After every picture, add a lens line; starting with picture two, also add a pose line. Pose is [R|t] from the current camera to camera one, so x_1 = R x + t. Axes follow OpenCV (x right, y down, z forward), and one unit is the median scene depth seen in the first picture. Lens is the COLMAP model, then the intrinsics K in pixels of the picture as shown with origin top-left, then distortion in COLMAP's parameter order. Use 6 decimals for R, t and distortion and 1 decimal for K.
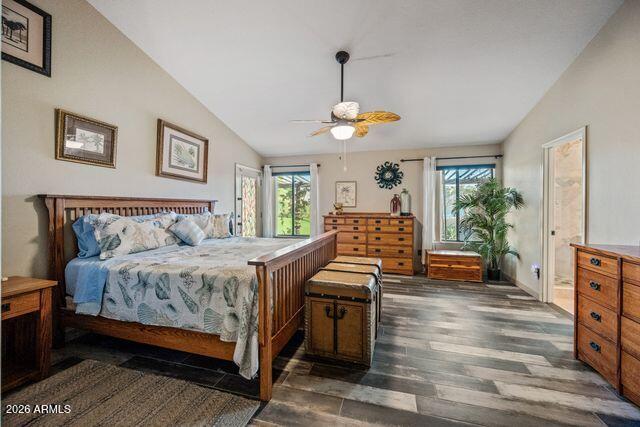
lens RADIAL K [[253.3, 0, 322.3], [0, 253.3, 208.7], [0, 0, 1]] dist [-0.006856, 0.001287]
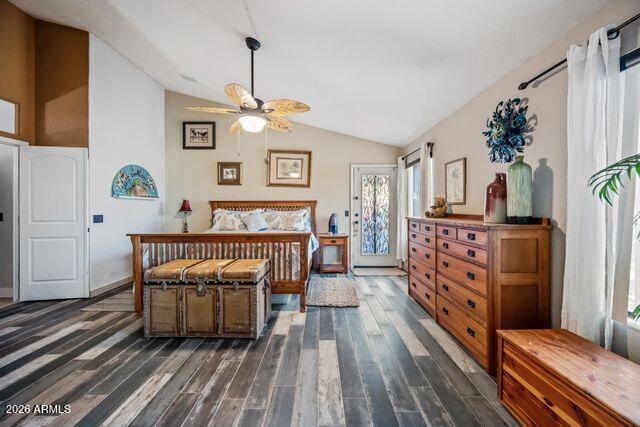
lens RADIAL K [[253.3, 0, 322.1], [0, 253.3, 210.4], [0, 0, 1]] dist [-0.006856, 0.001287]
pose [[0.271500, 0.008133, -0.962404, 0.858897], [-0.000219, 0.999965, 0.008389, 0.004580], [0.962438, -0.002067, 0.271493, 0.815595]]
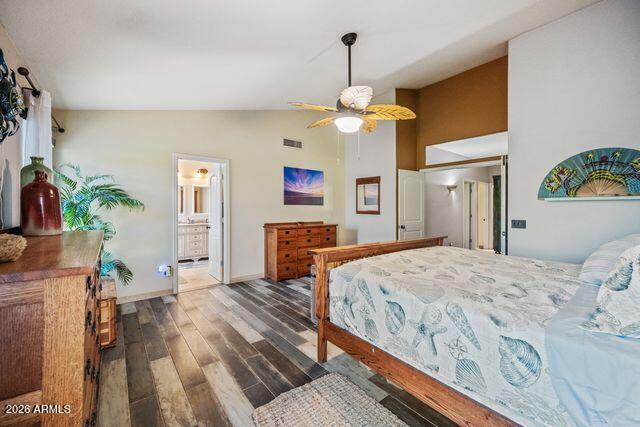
lens RADIAL K [[253.3, 0, 318.6], [0, 253.3, 210.1], [0, 0, 1]] dist [-0.006856, 0.001287]
pose [[-0.811657, -0.002939, 0.584127, -0.281399], [-0.001055, 0.999993, 0.003565, -0.008813], [-0.584134, 0.002278, -0.811654, 1.454131]]
